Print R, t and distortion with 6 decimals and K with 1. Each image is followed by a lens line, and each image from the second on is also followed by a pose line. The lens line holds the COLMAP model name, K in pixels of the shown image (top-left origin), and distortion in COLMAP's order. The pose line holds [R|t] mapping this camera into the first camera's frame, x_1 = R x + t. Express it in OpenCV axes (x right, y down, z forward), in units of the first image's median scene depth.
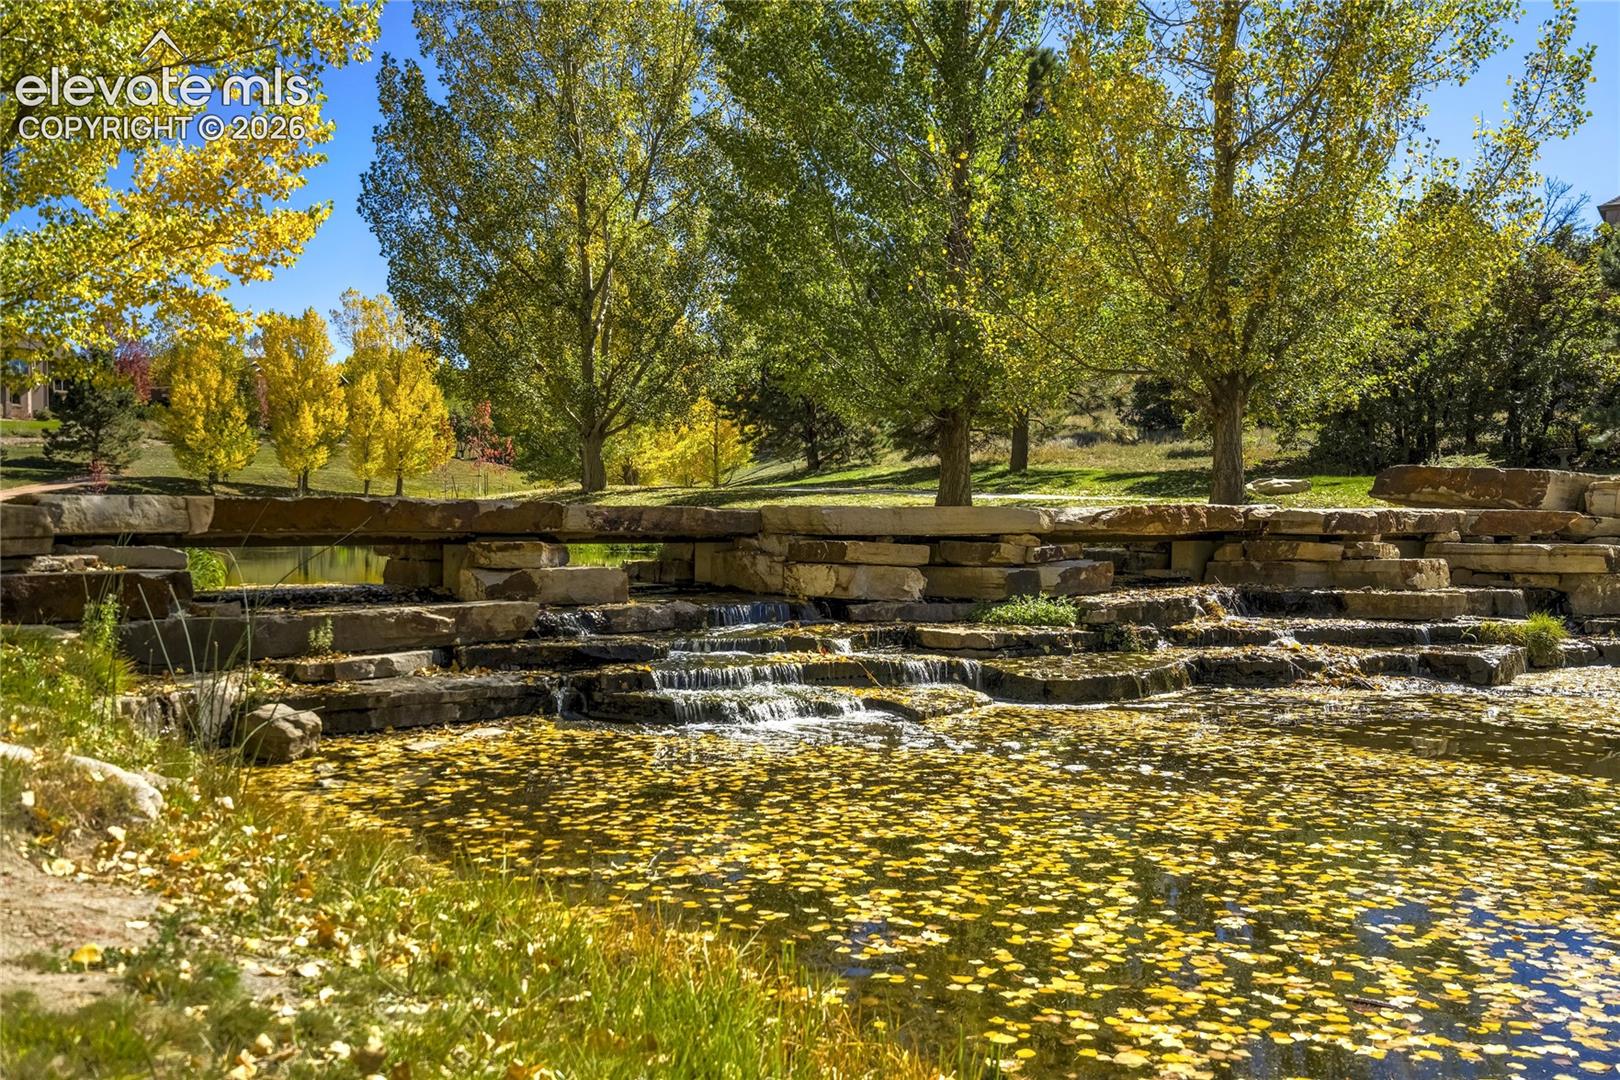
lens RADIAL K [[1638.4, 0, 810.5], [0, 1638.4, 540.3], [0, 0, 1]] dist [0.013743, 0.000000]
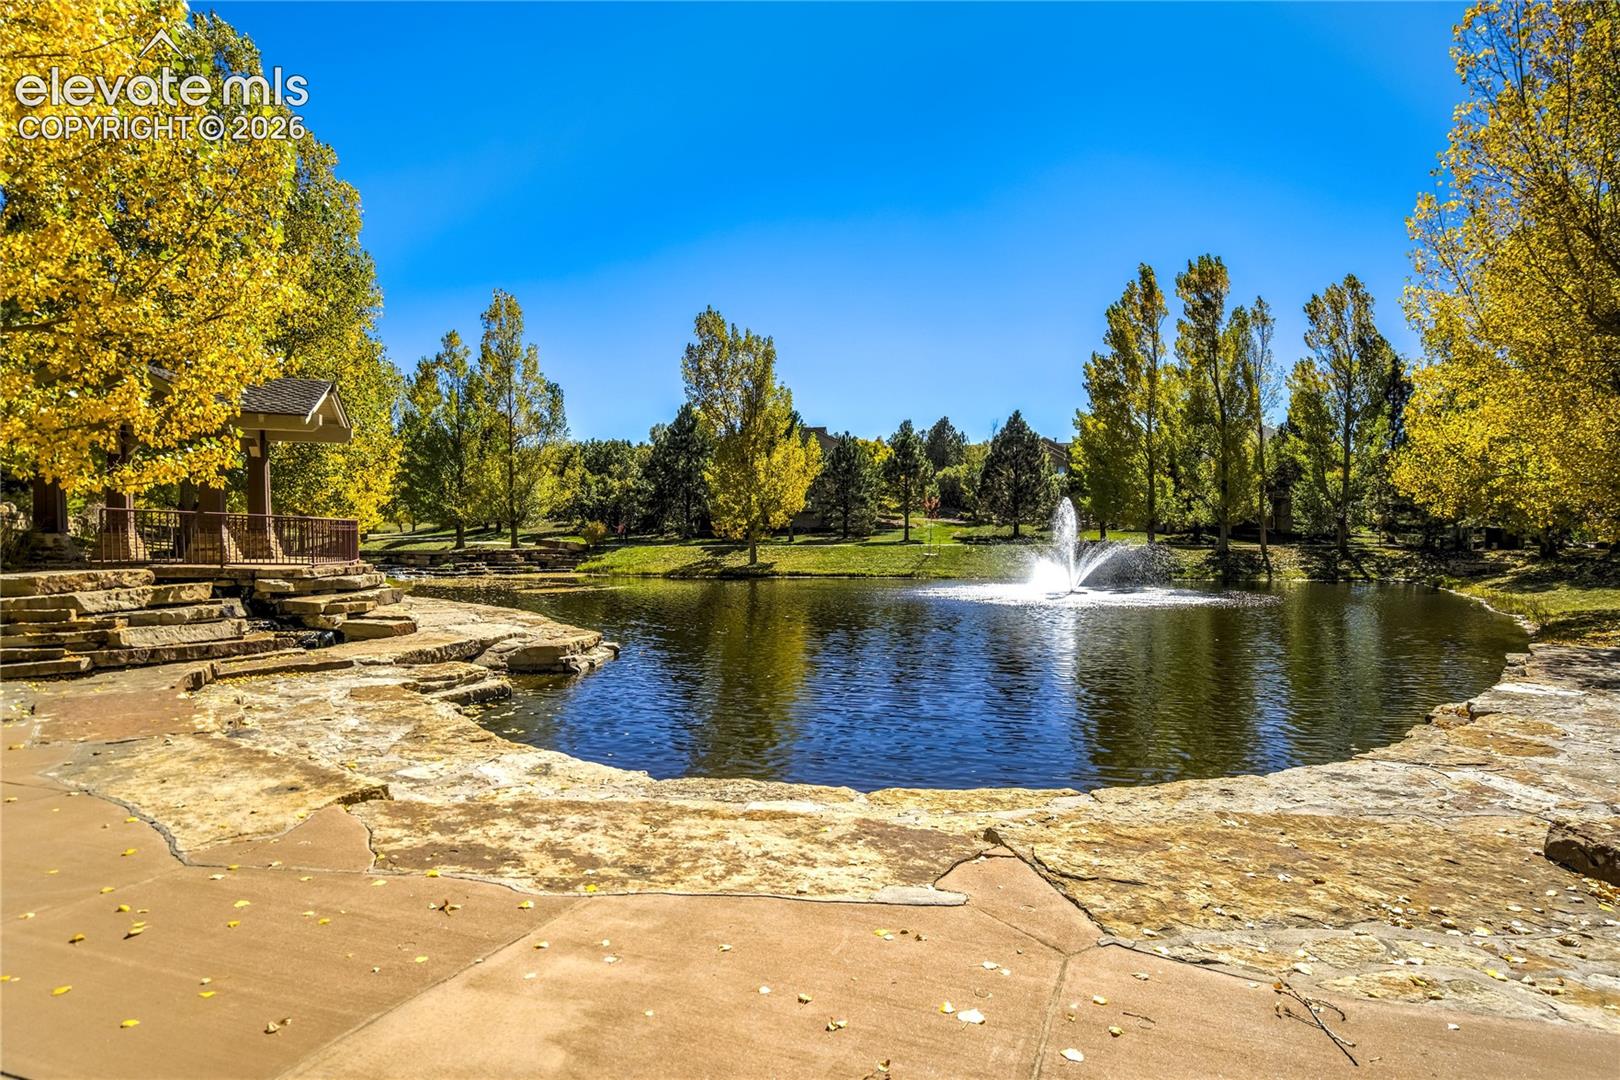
lens RADIAL K [[969.5, 0, 803.2], [0, 969.5, 539.1], [0, 0, 1]] dist [-0.006999, 0.000604]
pose [[0.950146, -0.011047, 0.311610, 0.289706], [0.013842, 0.999881, -0.006762, -0.018729], [-0.311499, 0.010738, 0.950186, -3.225205]]
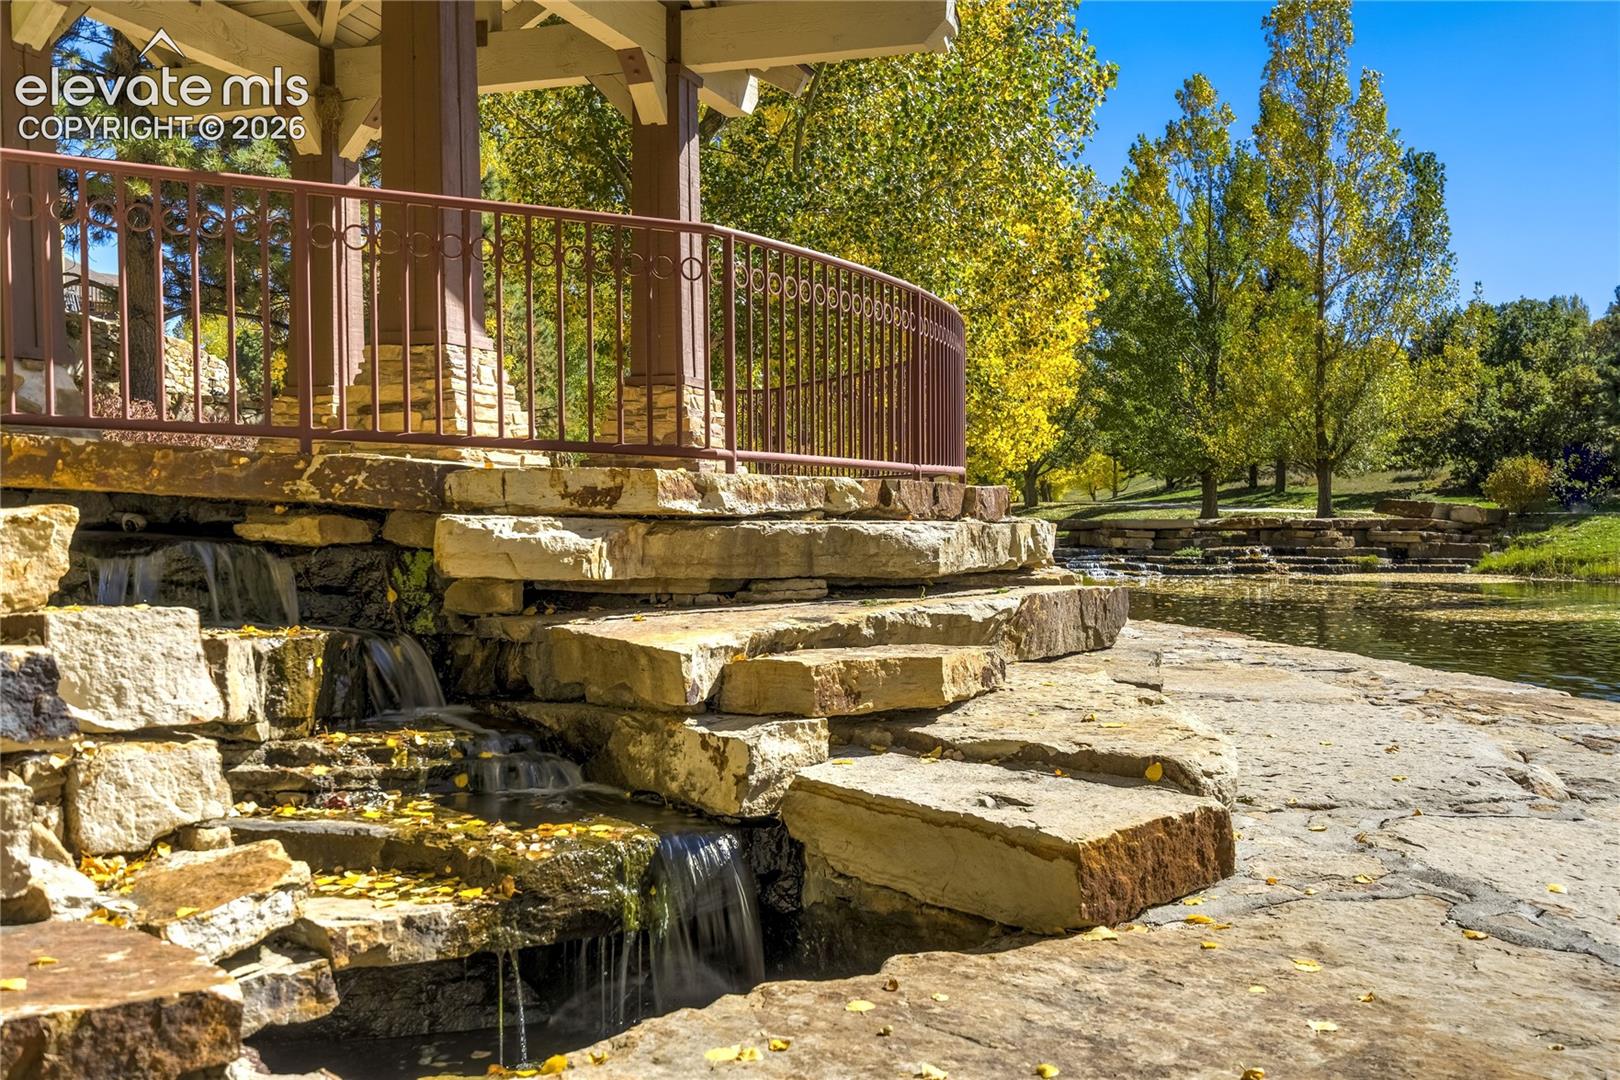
lens RADIAL K [[1638.4, 0, 807.6], [0, 1638.4, 542.8], [0, 0, 1]] dist [0.013743, 0.000000]
pose [[0.969065, -0.000446, -0.246806, 0.206813], [0.000831, 0.999999, 0.001456, 0.019701], [0.246805, -0.001616, 0.969064, -2.256791]]
